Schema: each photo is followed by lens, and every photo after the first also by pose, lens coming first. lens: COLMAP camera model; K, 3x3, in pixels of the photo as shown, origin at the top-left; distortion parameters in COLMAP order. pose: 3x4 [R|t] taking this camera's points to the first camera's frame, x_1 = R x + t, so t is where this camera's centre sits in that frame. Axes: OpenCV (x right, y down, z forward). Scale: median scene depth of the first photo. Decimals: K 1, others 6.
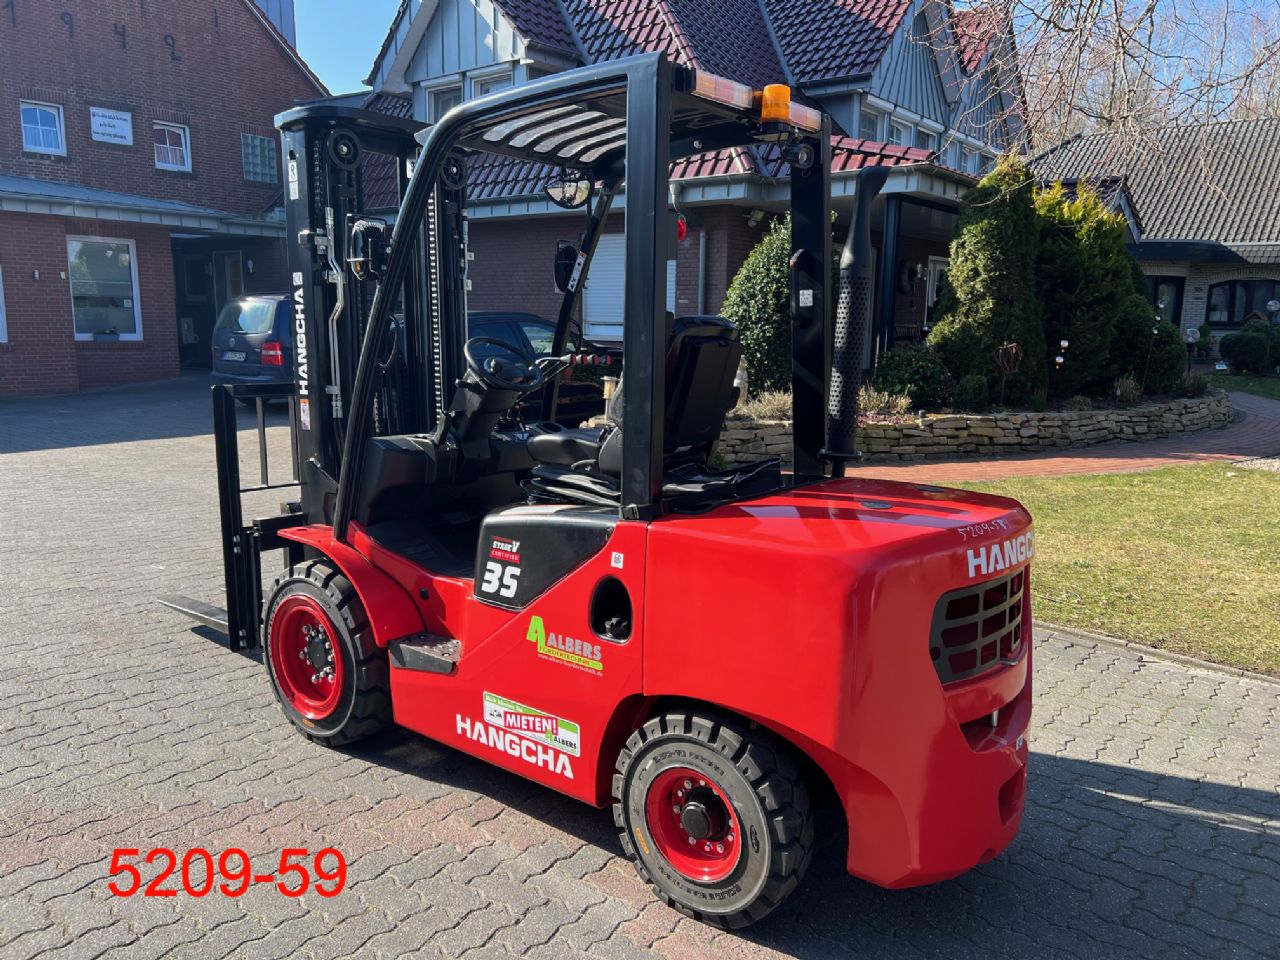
lens RADIAL K [[971.8, 0, 645.0], [0, 971.8, 478.3], [0, 0, 1]] dist [0.058582, -0.069450]
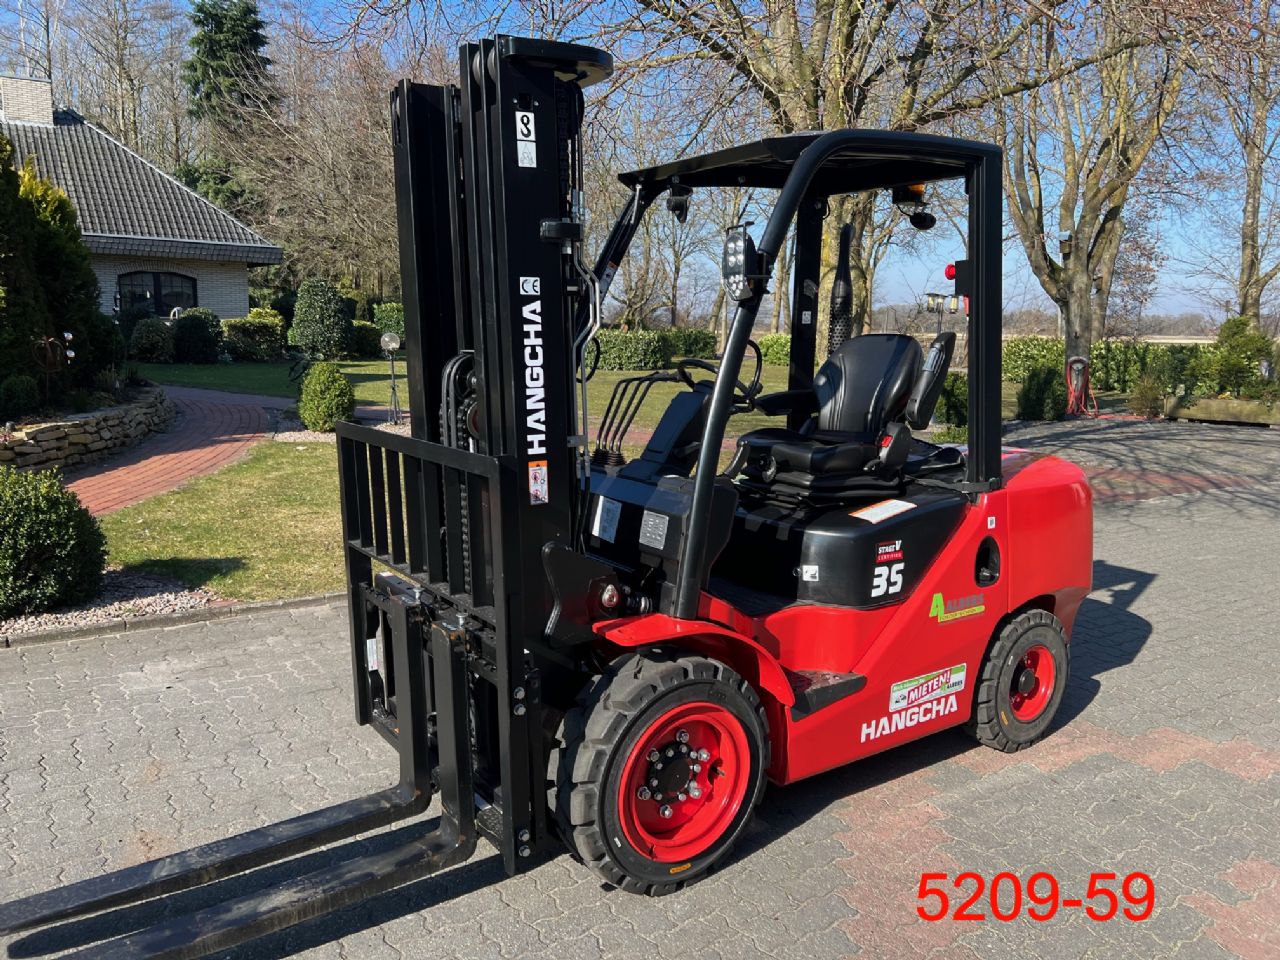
lens RADIAL K [[955.5, 0, 646.5], [0, 955.5, 476.7], [0, 0, 1]] dist [0.067057, -0.083407]
pose [[0.284508, -0.160123, 0.945207, -0.968908], [0.140682, 0.982252, 0.124054, -0.143444], [-0.948295, 0.097680, 0.301985, 0.727417]]
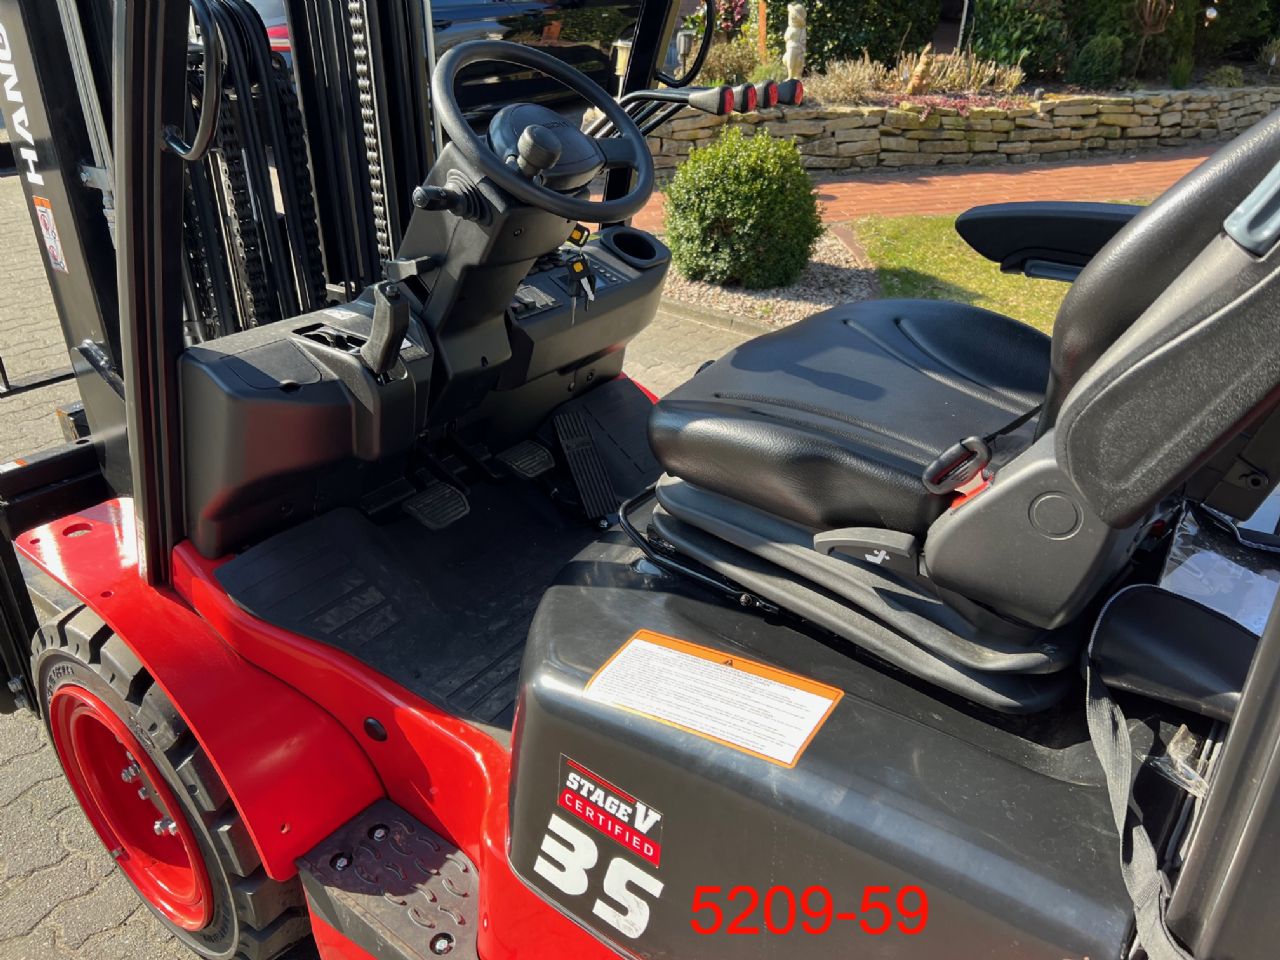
lens RADIAL K [[971.8, 0, 645.0], [0, 971.8, 478.3], [0, 0, 1]] dist [0.058582, -0.069450]
pose [[0.999664, -0.005159, 0.025383, -0.109861], [-0.003572, 0.943140, 0.332376, -0.107664], [-0.025654, -0.332355, 0.942805, 0.576018]]
